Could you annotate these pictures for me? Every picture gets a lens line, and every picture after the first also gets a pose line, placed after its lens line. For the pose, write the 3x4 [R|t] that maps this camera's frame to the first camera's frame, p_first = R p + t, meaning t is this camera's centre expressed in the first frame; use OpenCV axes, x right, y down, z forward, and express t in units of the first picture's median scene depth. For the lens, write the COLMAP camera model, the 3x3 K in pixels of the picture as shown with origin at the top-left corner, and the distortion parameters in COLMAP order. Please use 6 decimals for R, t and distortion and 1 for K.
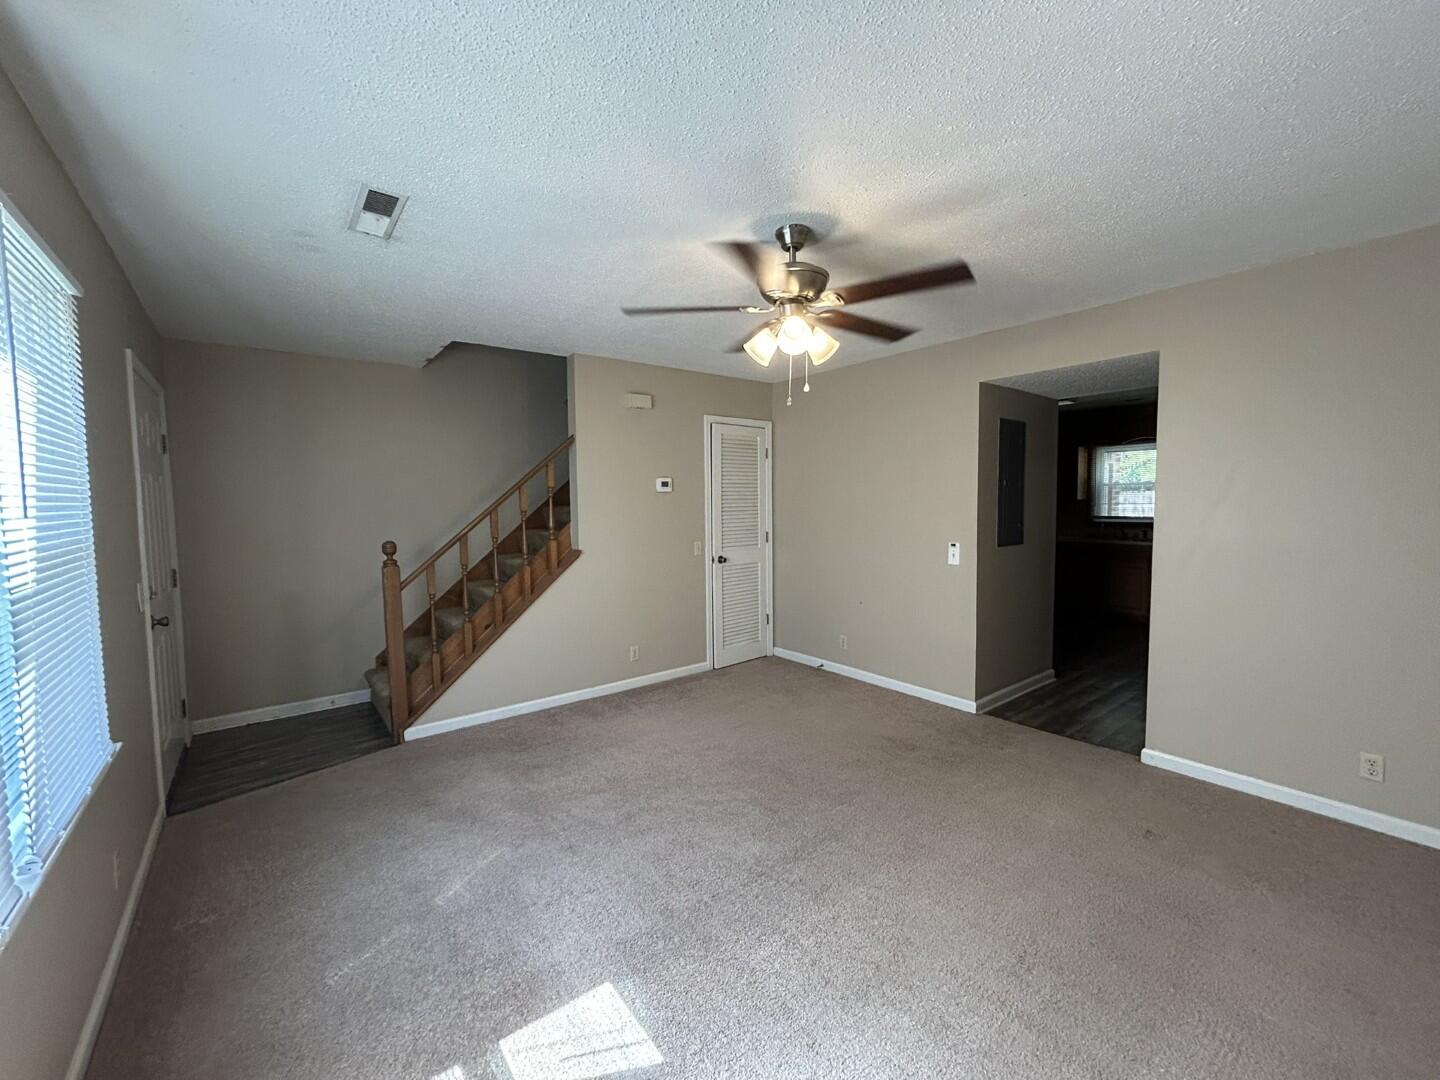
lens RADIAL K [[581.7, 0, 715.6], [0, 581.7, 537.6], [0, 0, 1]] dist [0.003683, -0.000067]
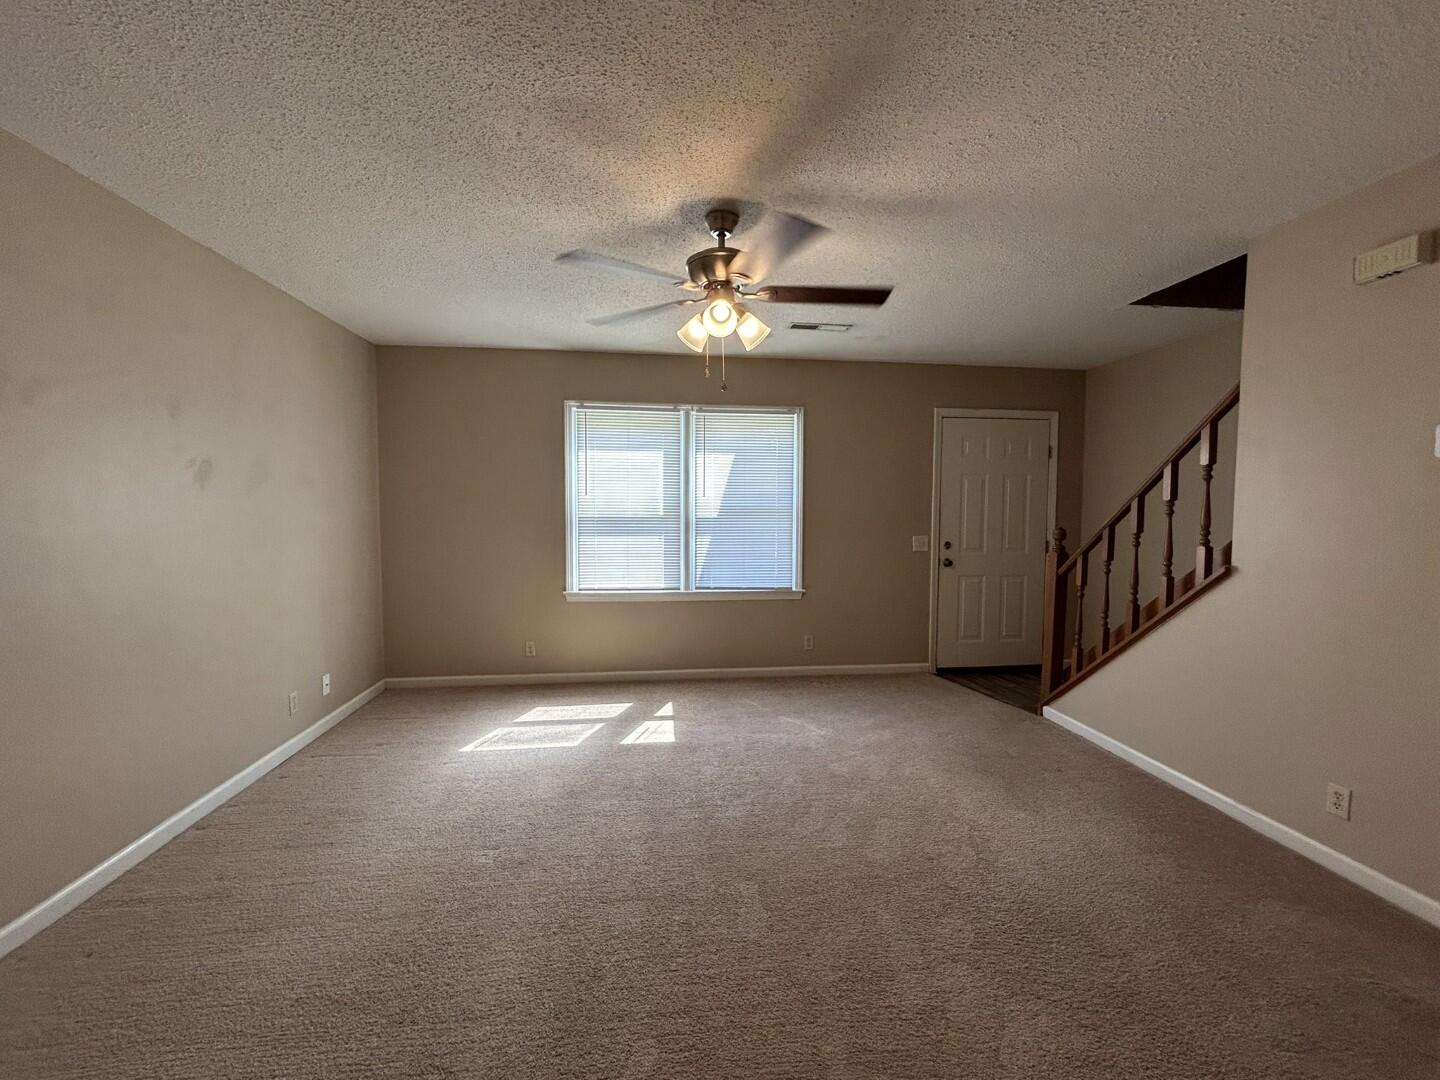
lens RADIAL K [[581.7, 0, 714.4], [0, 581.7, 537.4], [0, 0, 1]] dist [0.003683, -0.000067]
pose [[-0.507079, 0.053173, -0.860258, 0.766974], [-0.051046, 0.994490, 0.091559, -0.046282], [0.860387, 0.090341, -0.501571, 1.135364]]
